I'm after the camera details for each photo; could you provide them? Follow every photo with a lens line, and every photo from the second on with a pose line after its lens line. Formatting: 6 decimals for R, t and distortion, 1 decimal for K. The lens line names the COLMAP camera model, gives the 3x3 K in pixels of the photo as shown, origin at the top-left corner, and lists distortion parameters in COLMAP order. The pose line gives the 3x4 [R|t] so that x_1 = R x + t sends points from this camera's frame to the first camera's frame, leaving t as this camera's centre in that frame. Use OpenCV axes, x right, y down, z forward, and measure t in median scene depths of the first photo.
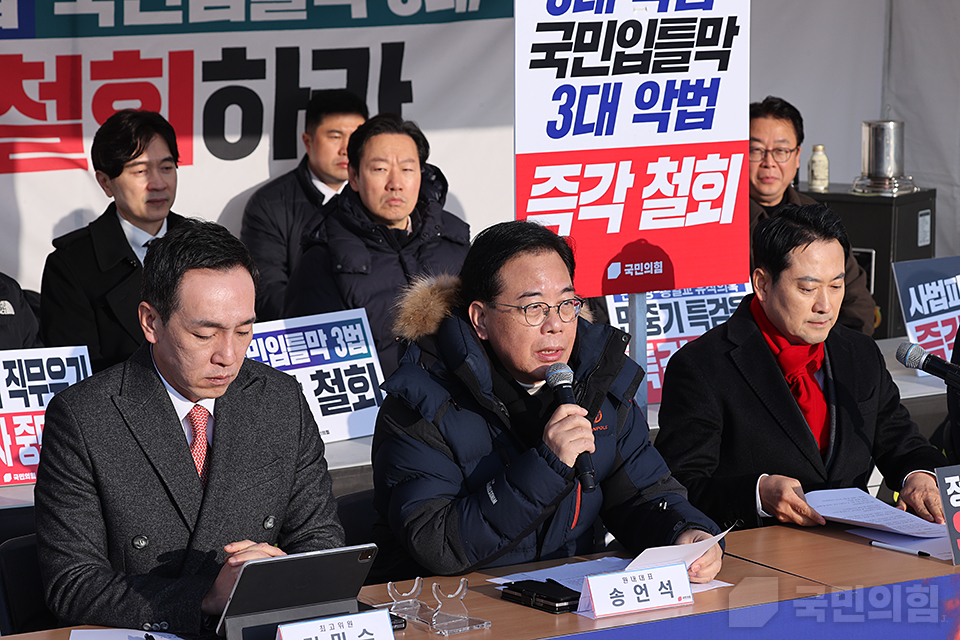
lens RADIAL K [[3224.3, 0, 500.7], [0, 3224.3, 333.0], [0, 0, 1]] dist [0.010977, 0.000000]
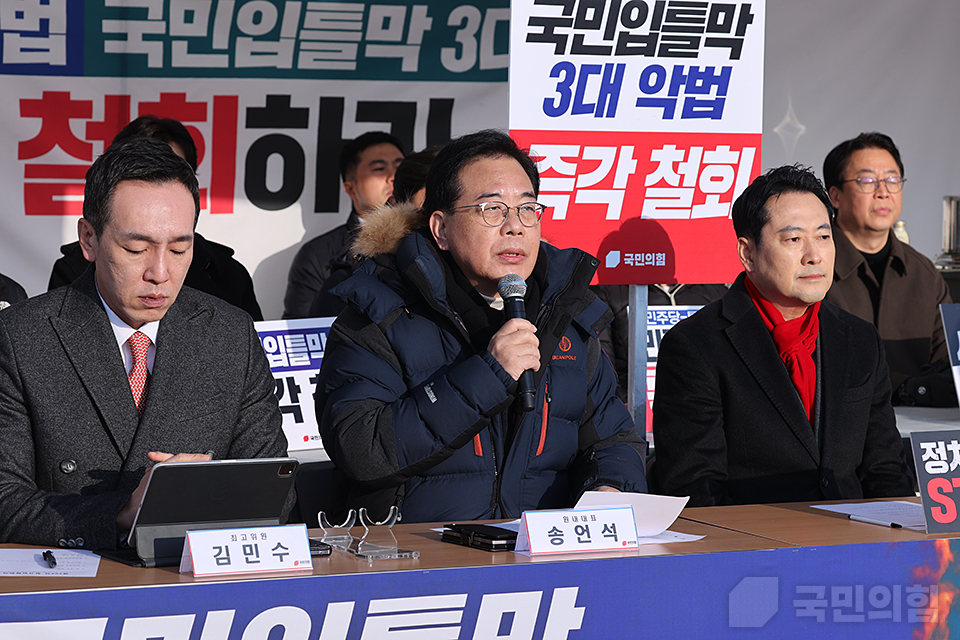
lens RADIAL K [[3421.7, 0, 528.8], [0, 3421.7, 336.7], [0, 0, 1]] dist [0.052076, 0.000000]
pose [[0.998061, 0.027313, -0.055931, 0.067222], [-0.031472, 0.996694, -0.074899, 0.080171], [0.053700, 0.076514, 0.995621, -0.015751]]
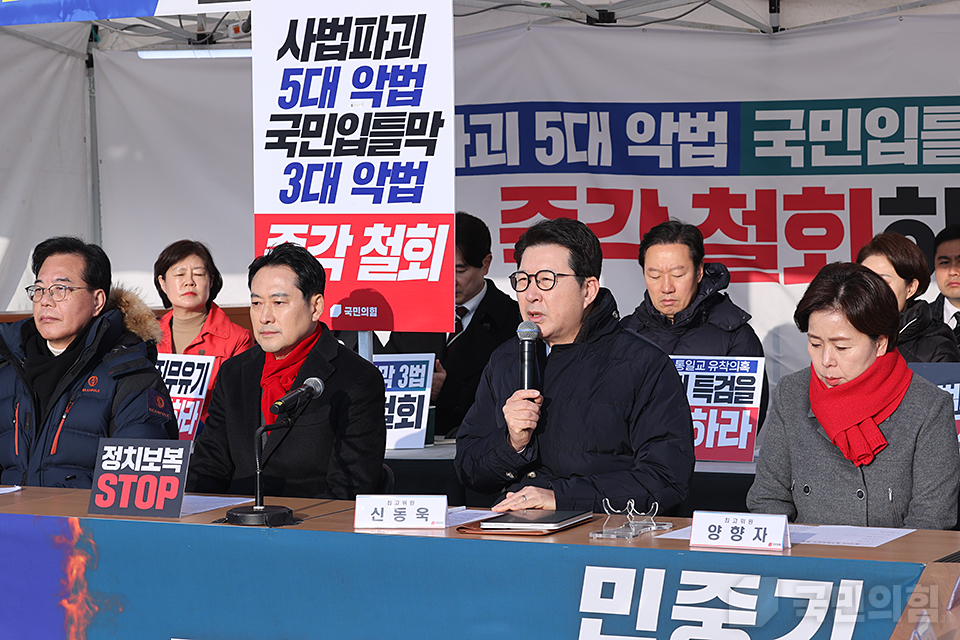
lens RADIAL K [[2784.2, 0, 469.1], [0, 2784.2, 382.5], [0, 0, 1]] dist [0.004768, 0.000000]
pose [[0.517965, 0.060020, -0.853293, 0.988191], [-0.117138, 0.993115, -0.001250, 0.003778], [0.847343, 0.100601, 0.521429, 0.472066]]
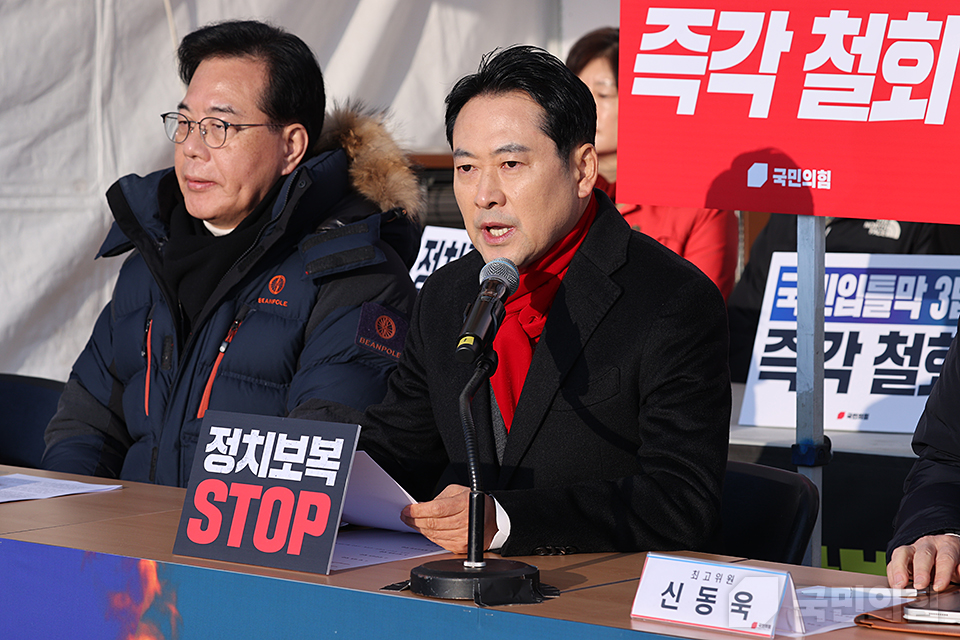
lens RADIAL K [[4223.6, 0, 474.2], [0, 4223.6, 325.7], [0, 0, 1]] dist [0.062507, 0.000000]
pose [[0.299242, 0.094010, -0.949535, 0.840078], [-0.150335, 0.987351, 0.050377, -0.023564], [0.942260, 0.127673, 0.309590, 0.672519]]
